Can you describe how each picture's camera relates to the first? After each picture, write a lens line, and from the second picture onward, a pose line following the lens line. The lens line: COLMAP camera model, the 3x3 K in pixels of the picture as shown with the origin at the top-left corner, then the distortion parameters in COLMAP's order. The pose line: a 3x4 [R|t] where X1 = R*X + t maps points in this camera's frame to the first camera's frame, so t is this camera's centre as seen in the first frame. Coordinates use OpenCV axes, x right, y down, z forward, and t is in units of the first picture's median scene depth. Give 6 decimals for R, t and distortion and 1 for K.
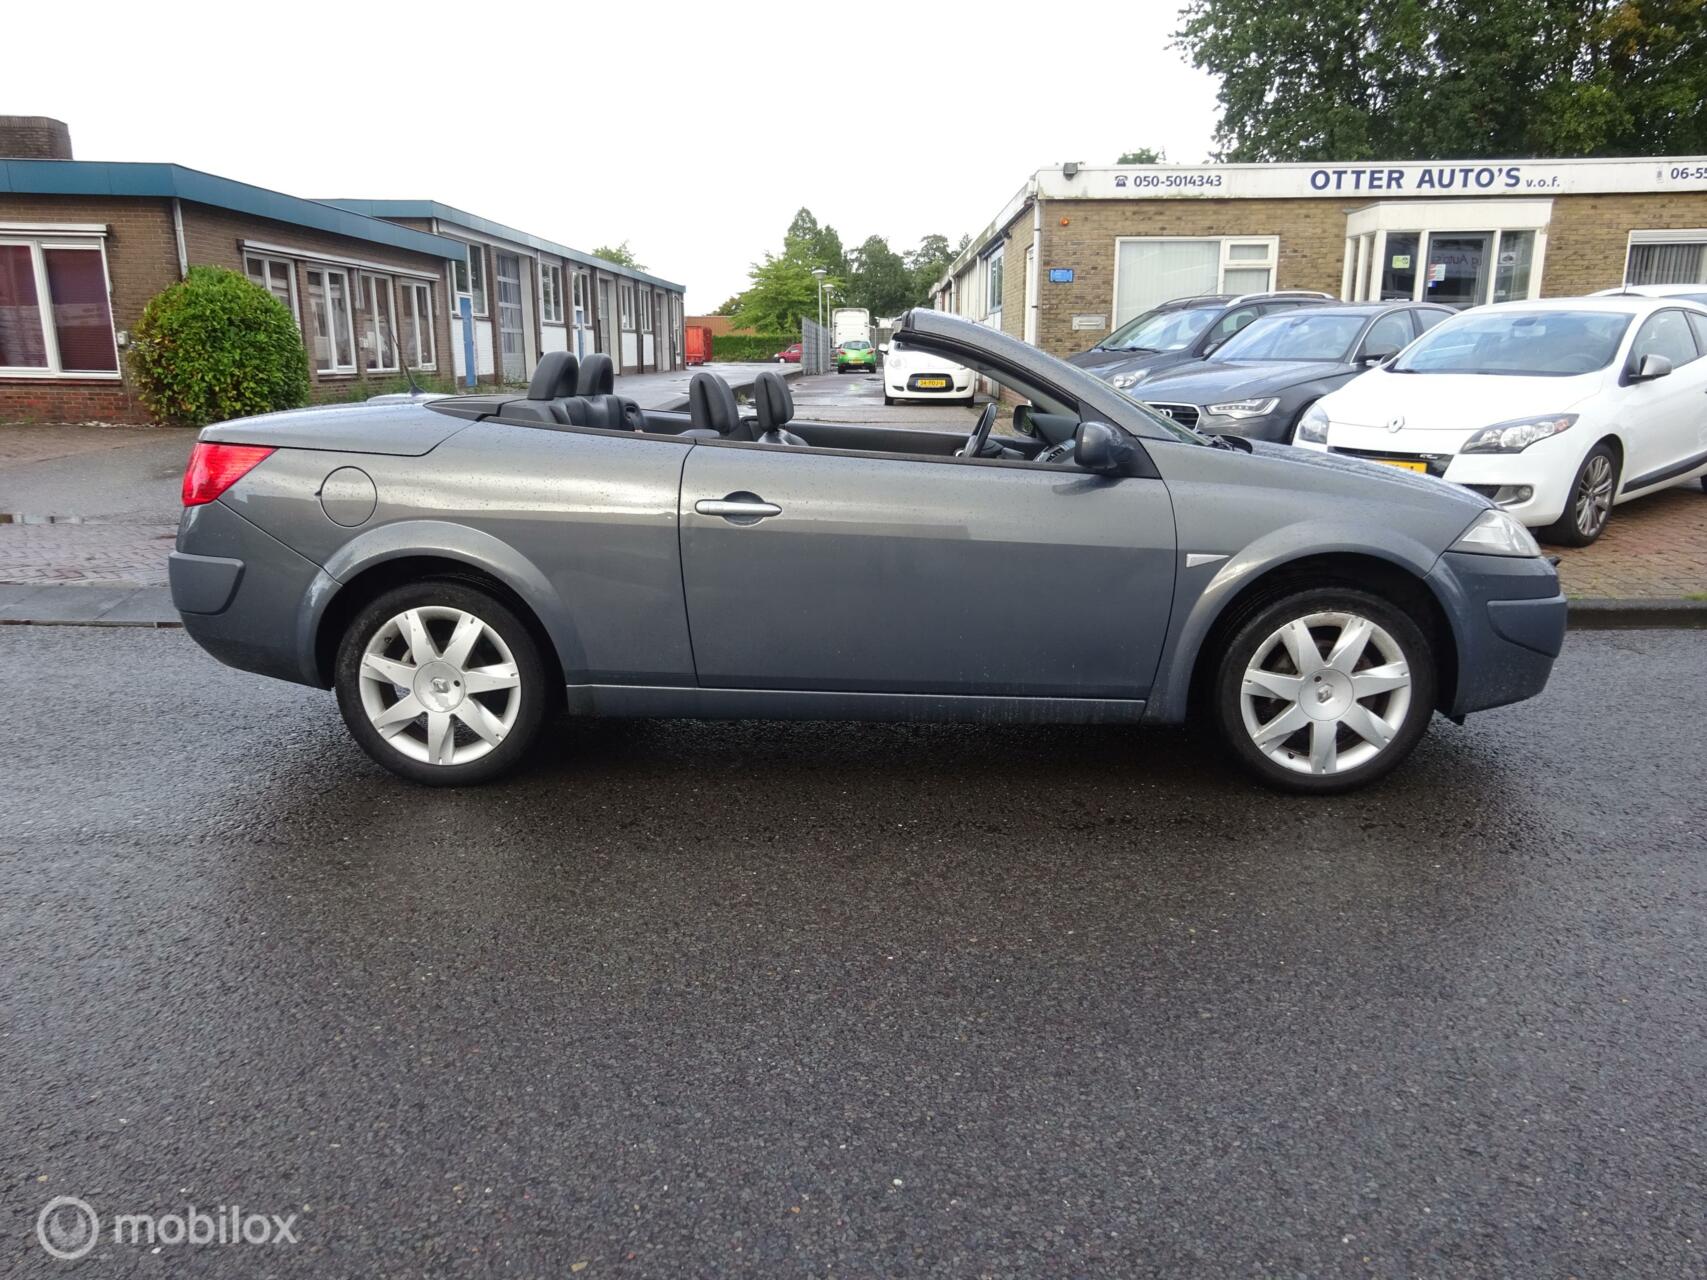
lens RADIAL K [[1262.6, 0, 863.1], [0, 1262.6, 638.1], [0, 0, 1]] dist [0.015942, -0.003652]
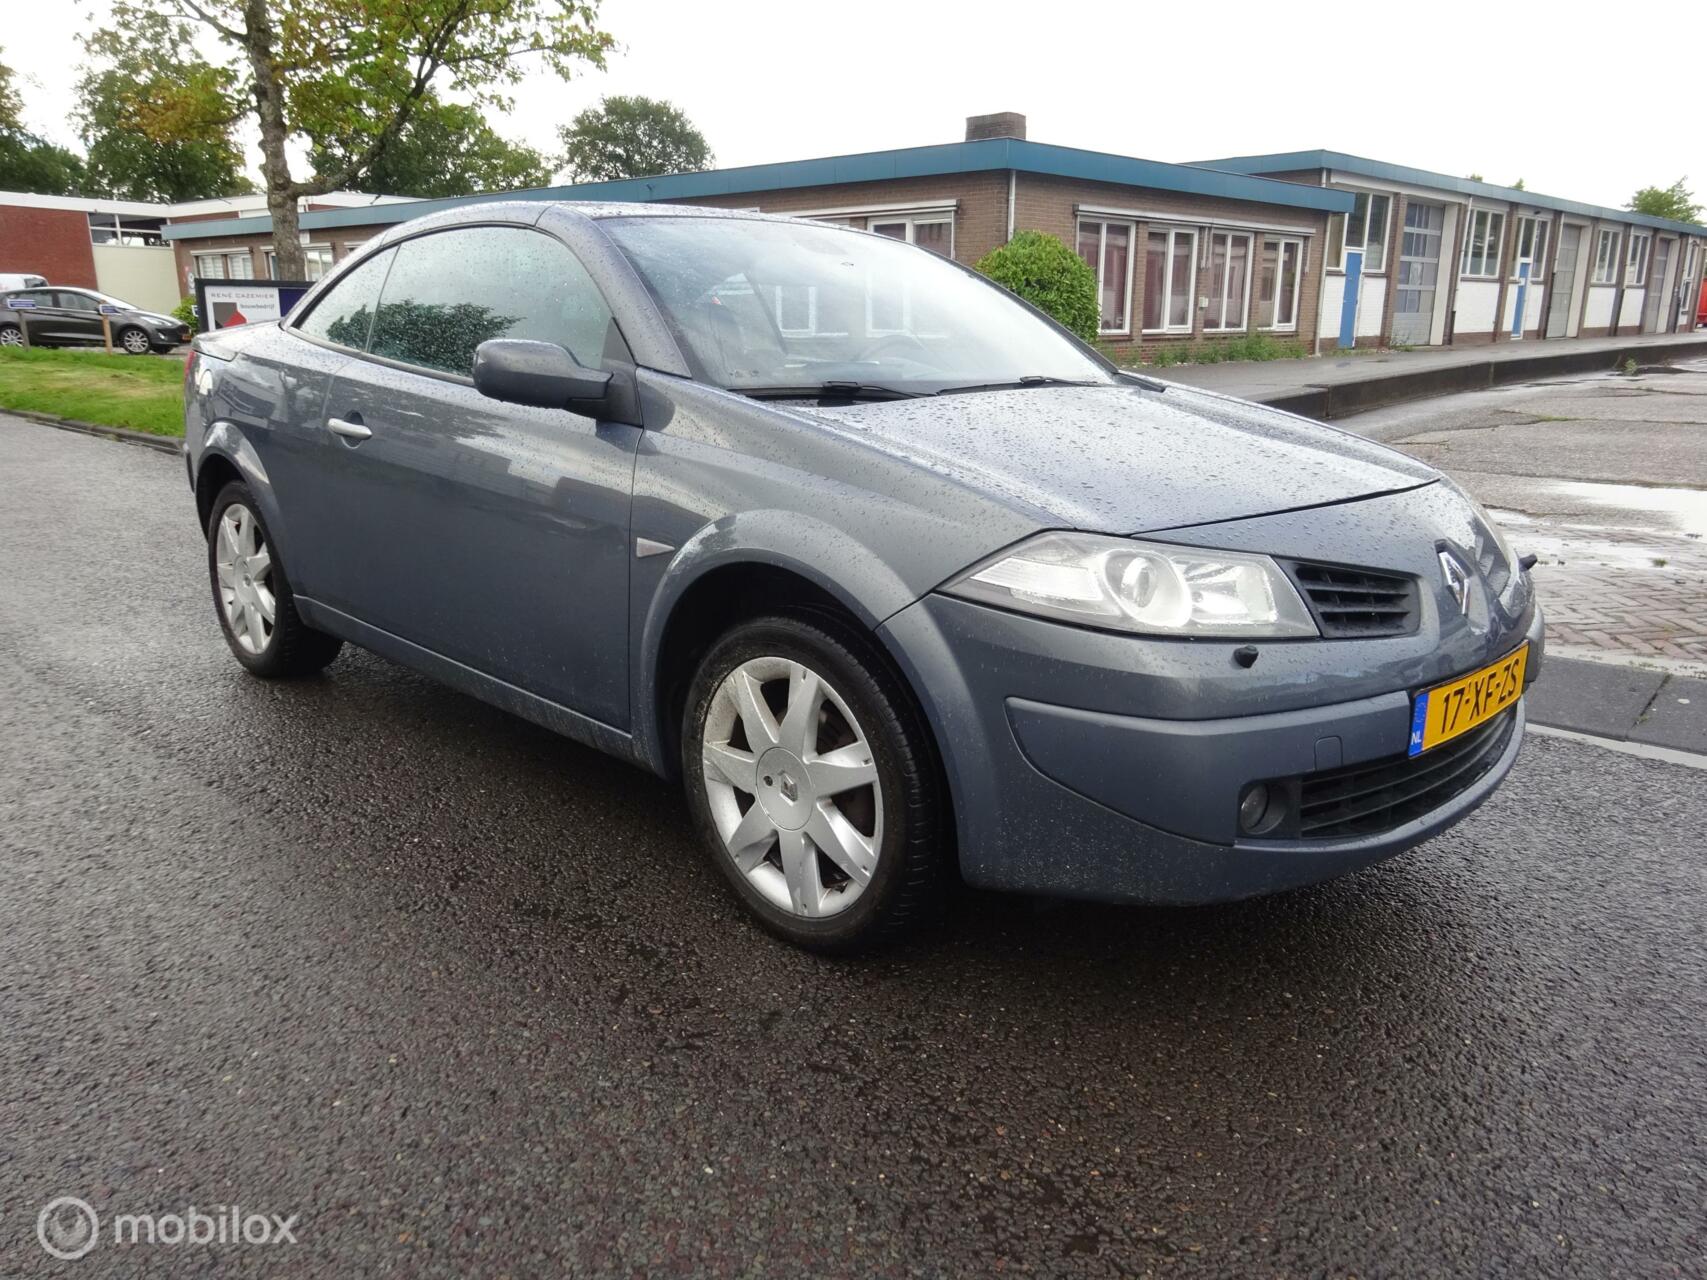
lens RADIAL K [[1255.0, 0, 858.6], [0, 1255.0, 641.3], [0, 0, 1]] dist [0.018963, -0.006761]
pose [[0.709793, 0.167535, -0.684197, 0.165884], [-0.149200, 0.985024, 0.086415, -0.019549], [0.688428, 0.040746, 0.724159, 0.134184]]
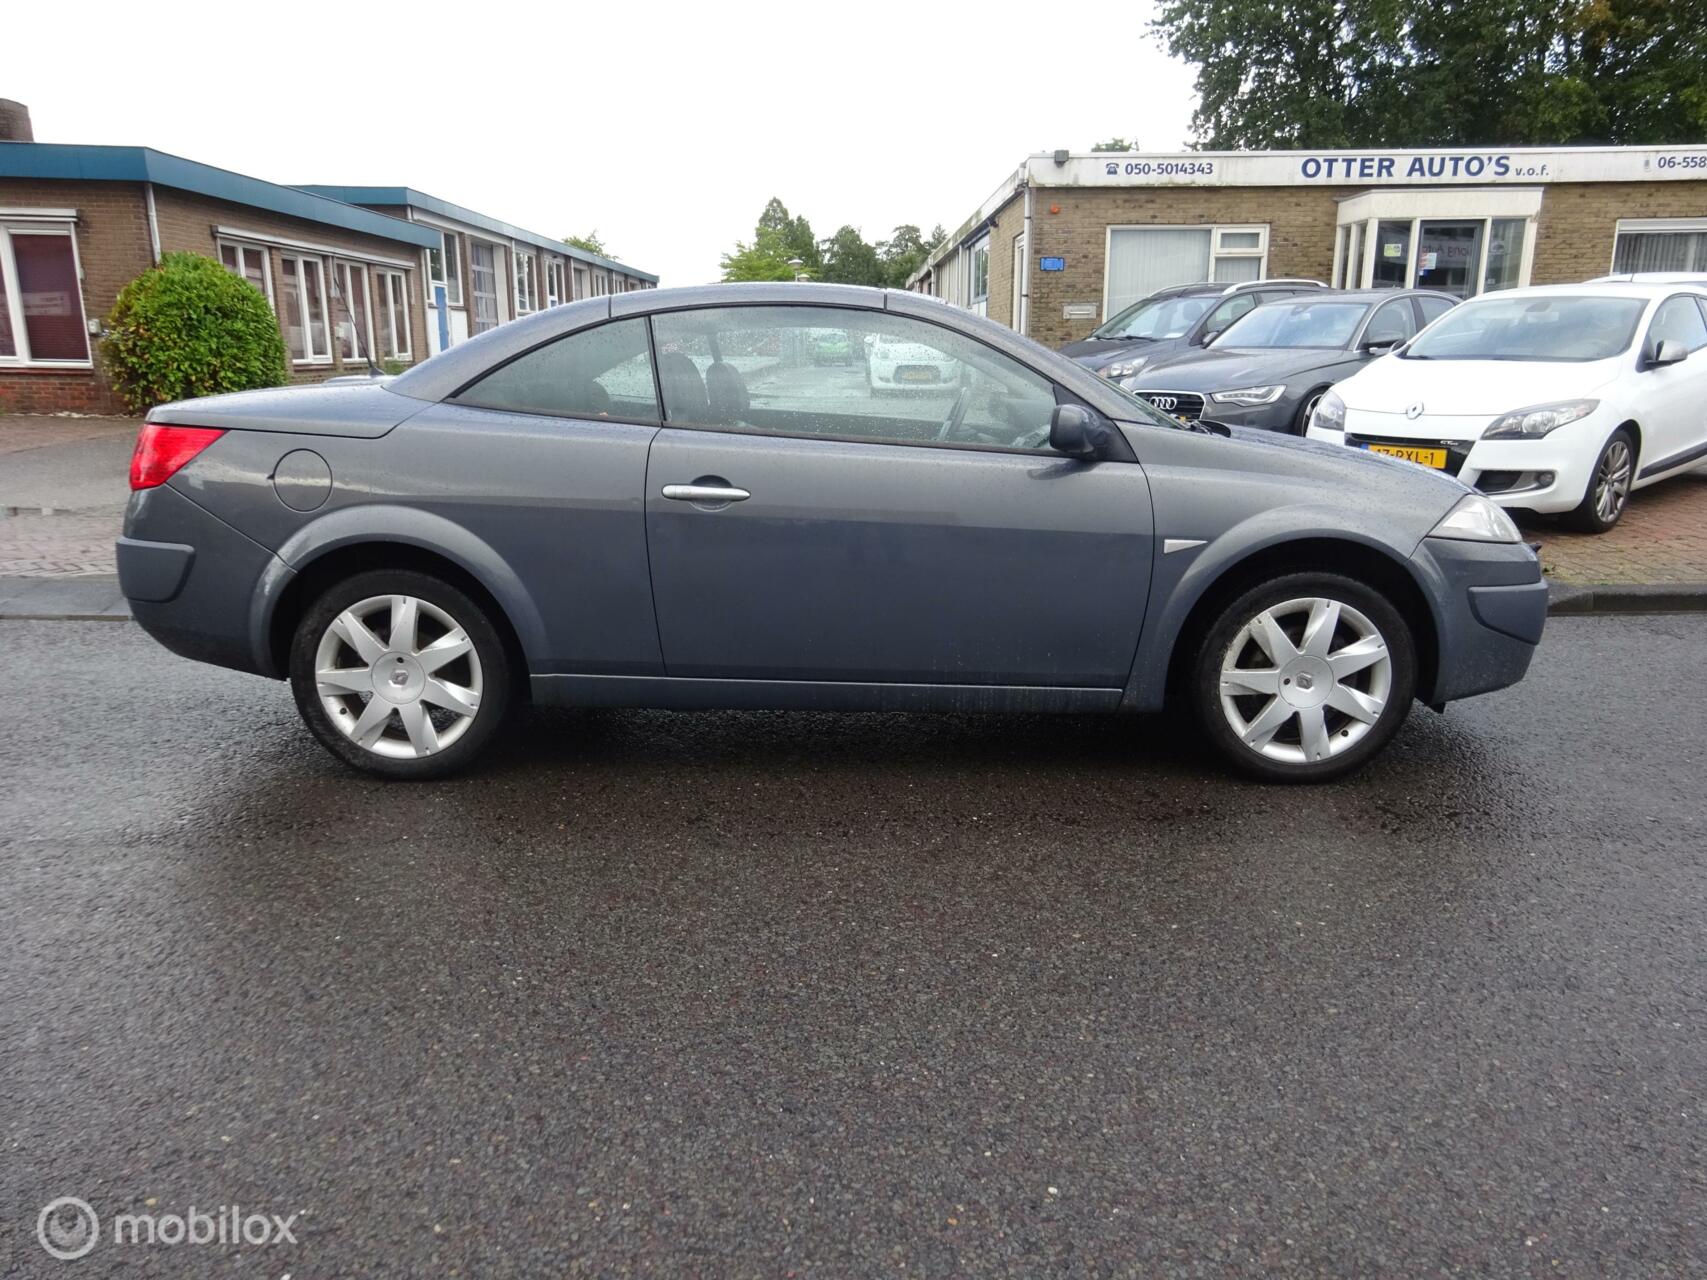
lens RADIAL K [[1267.9, 0, 864.5], [0, 1267.9, 641.4], [0, 0, 1]] dist [0.019394, -0.012812]
pose [[0.999641, -0.006460, 0.026010, -0.019745], [0.006271, 0.999953, 0.007360, 0.001084], [-0.026056, -0.007194, 0.999635, 0.006805]]
